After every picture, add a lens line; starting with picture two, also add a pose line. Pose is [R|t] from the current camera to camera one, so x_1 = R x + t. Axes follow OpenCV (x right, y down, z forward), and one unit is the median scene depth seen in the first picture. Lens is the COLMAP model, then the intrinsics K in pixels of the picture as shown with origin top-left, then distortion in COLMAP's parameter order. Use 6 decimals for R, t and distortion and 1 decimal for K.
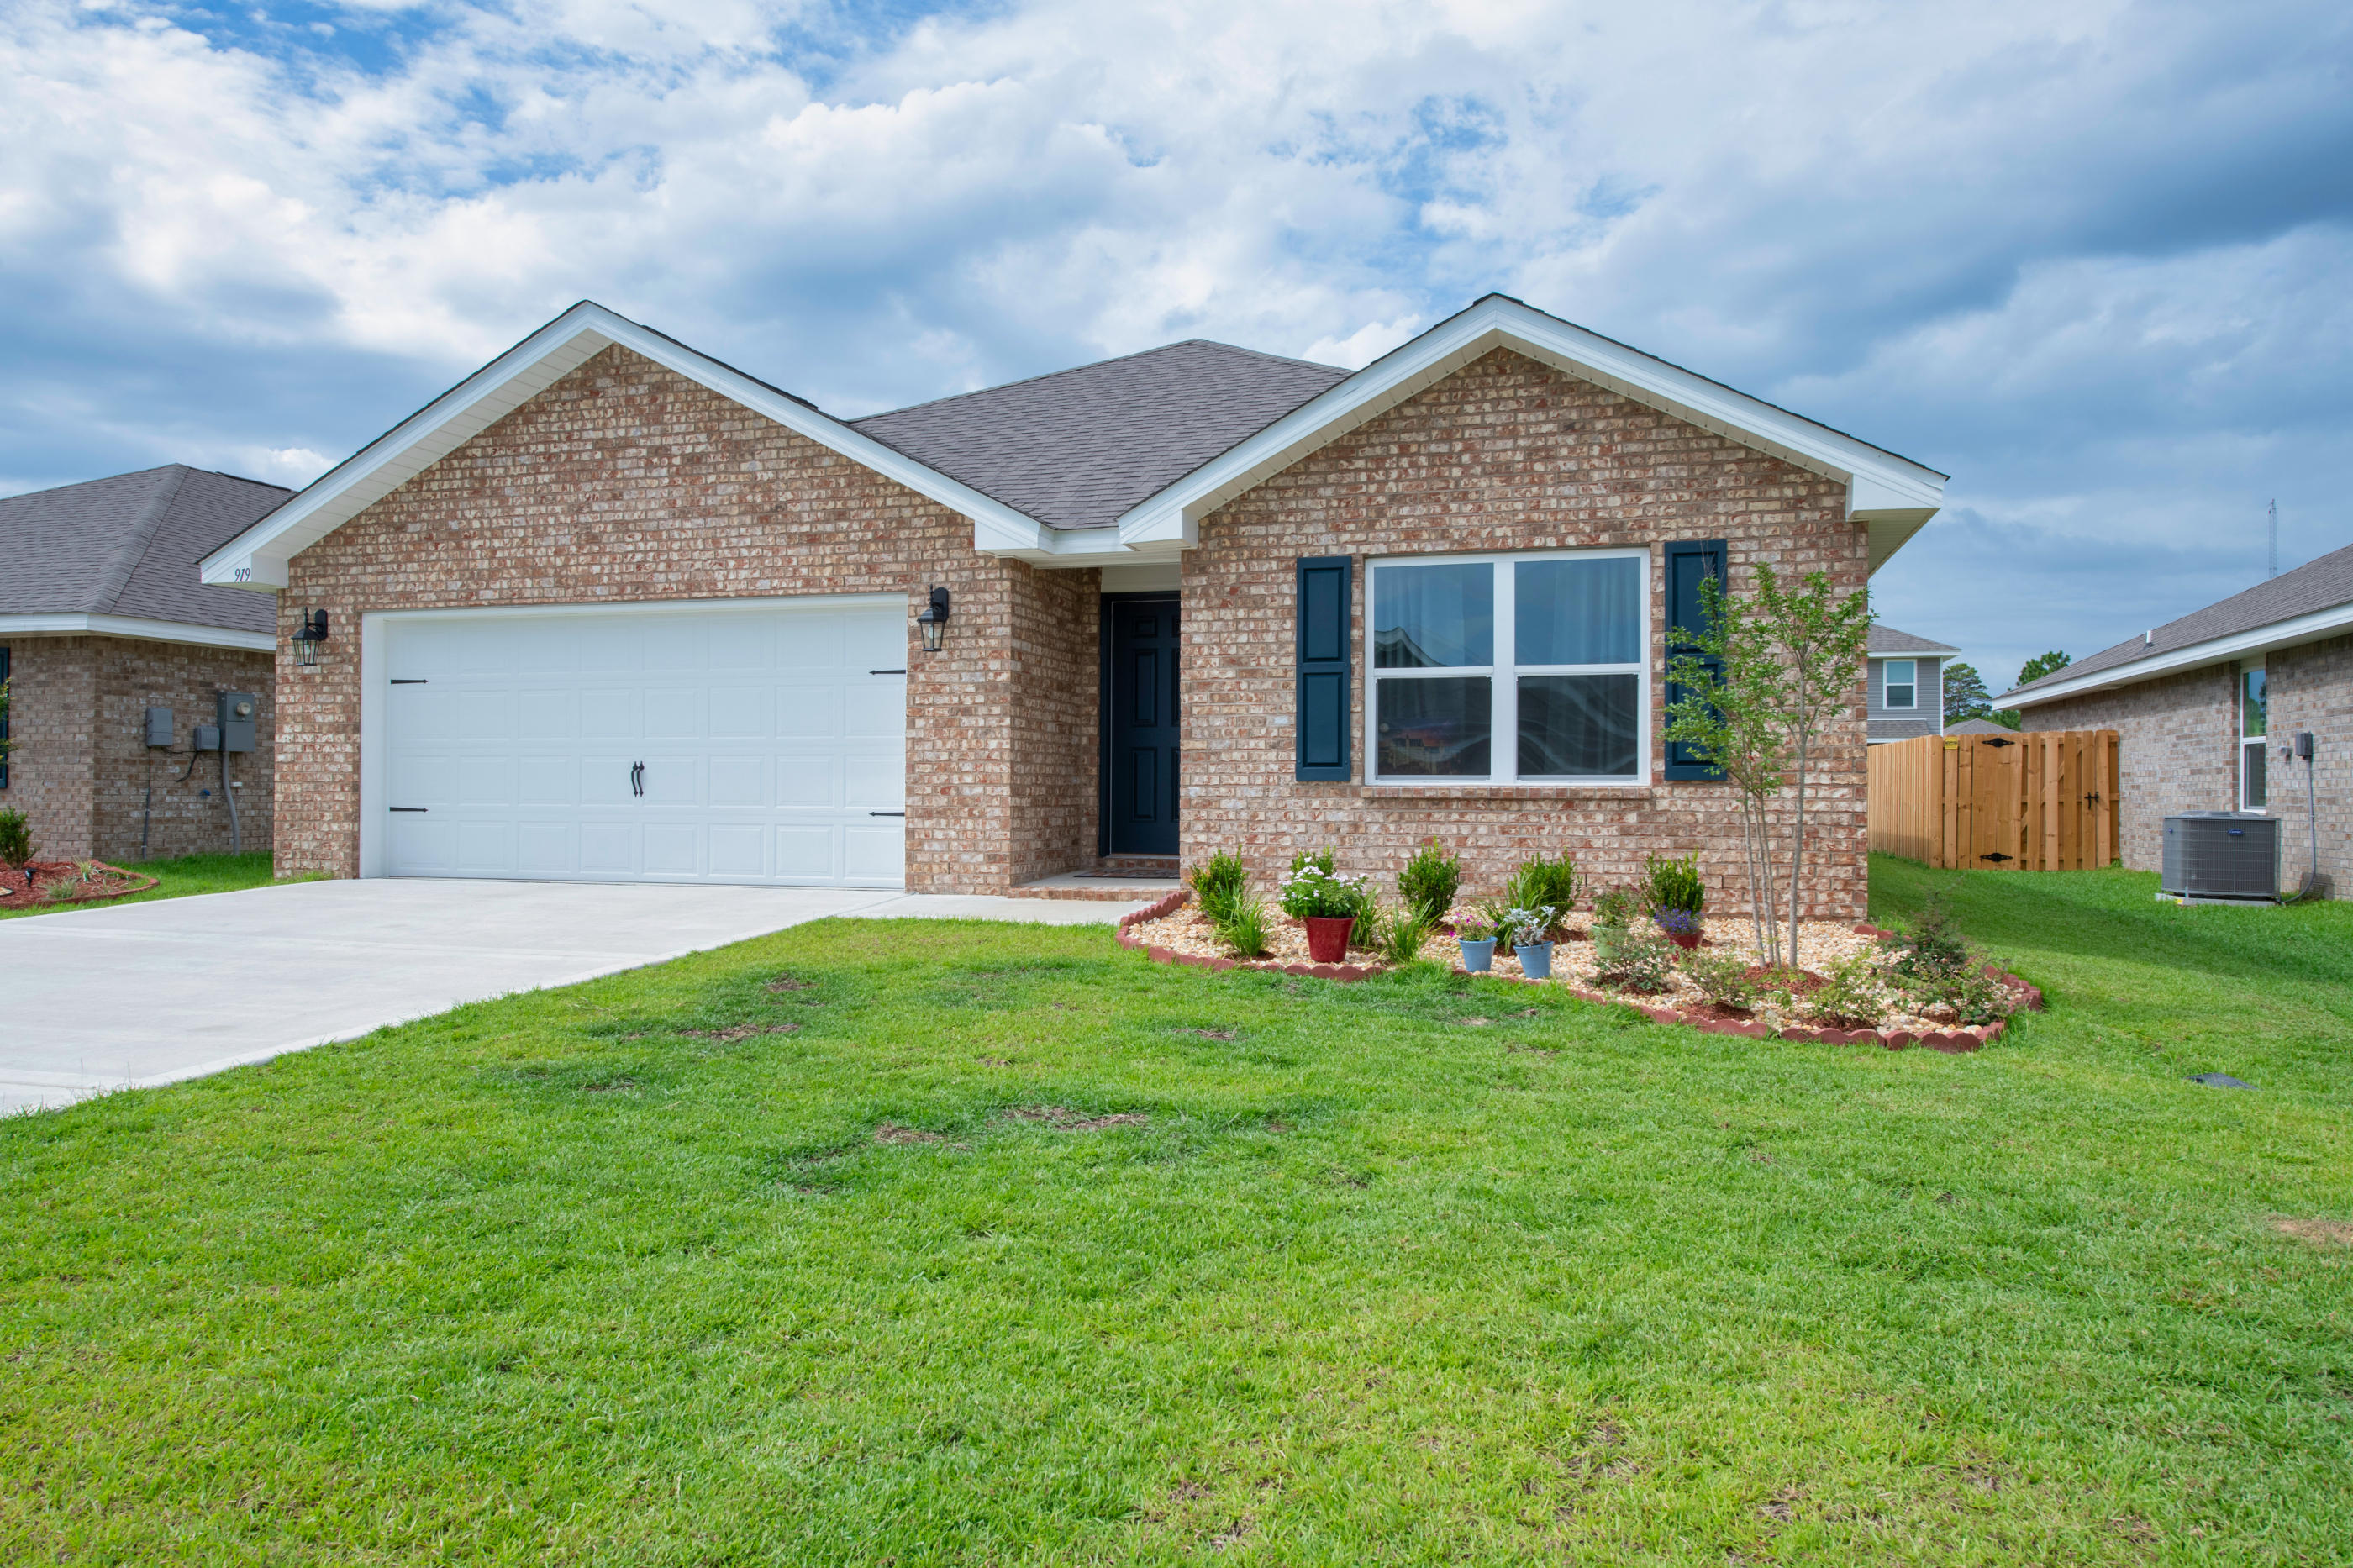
lens RADIAL K [[1654.3, 0, 1176.5], [0, 1654.3, 792.2], [0, 0, 1]] dist [-0.012399, 0.003606]
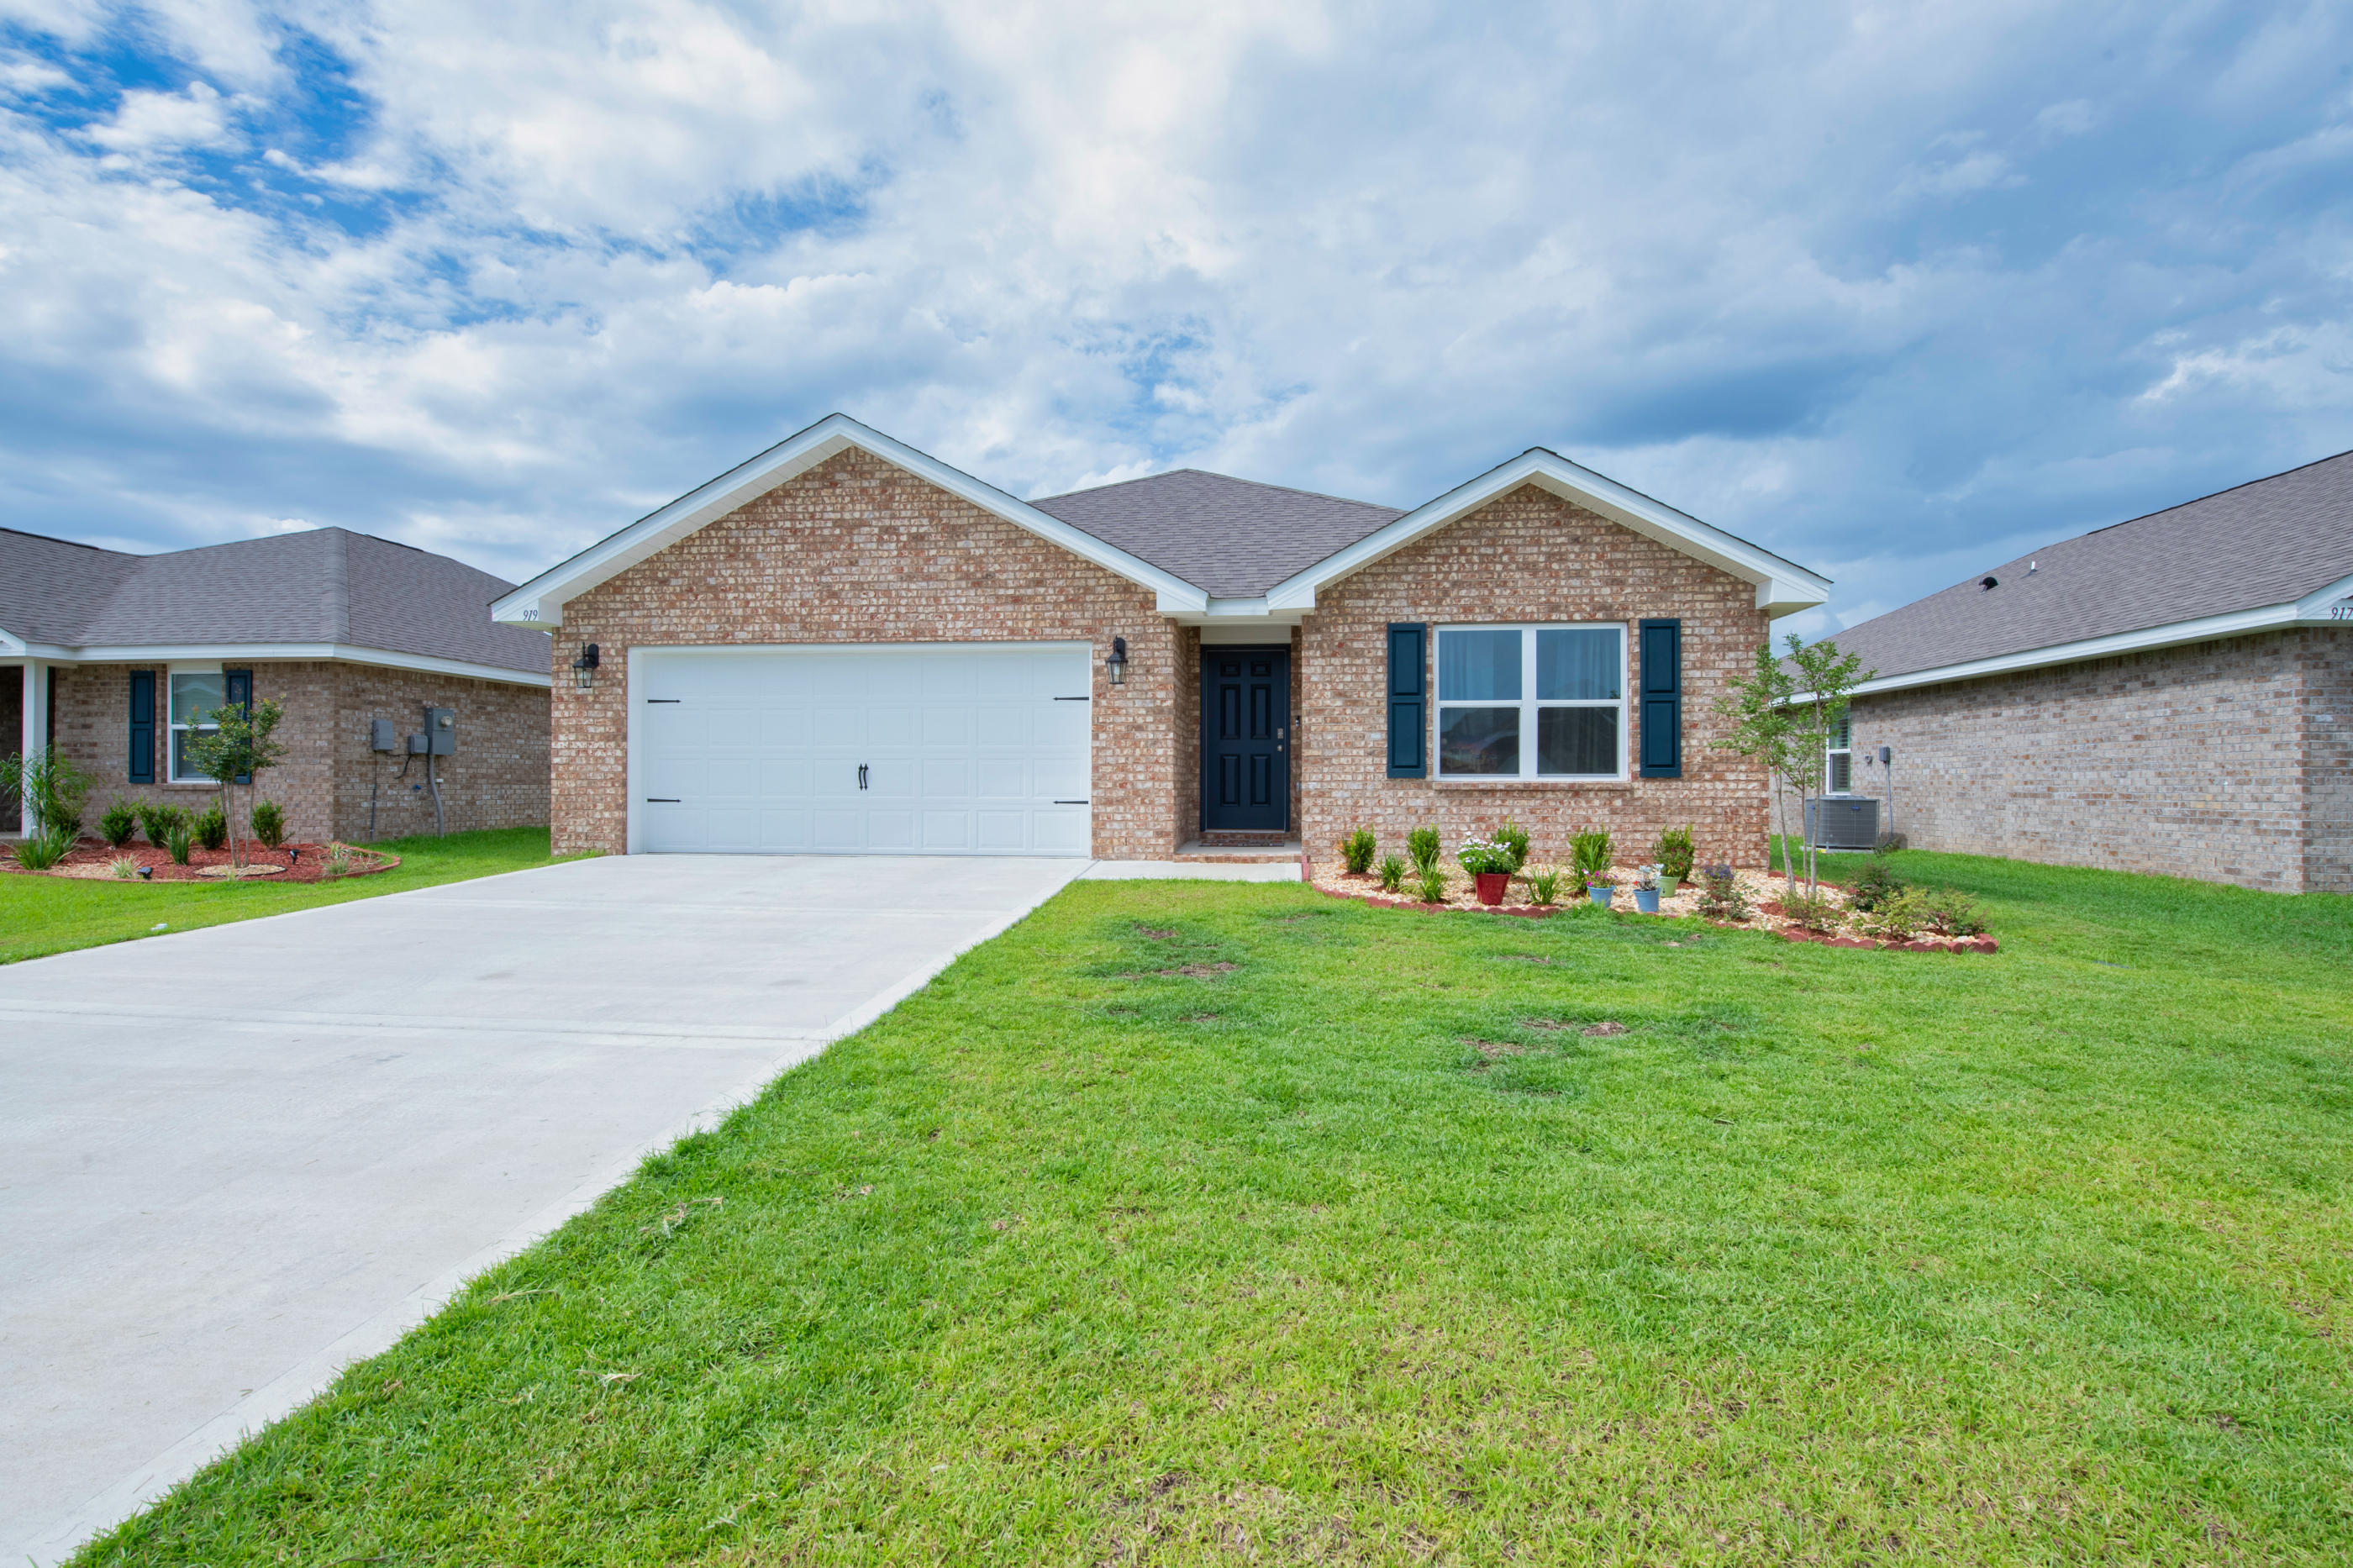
lens RADIAL K [[1127.0, 0, 1199.0], [0, 1127.0, 785.9], [0, 0, 1]] dist [-0.021916, -0.001760]
pose [[0.979891, -0.003051, 0.199510, -0.255166], [0.002274, 0.999989, 0.004122, -0.004014], [-0.199520, -0.003585, 0.979887, 0.065080]]
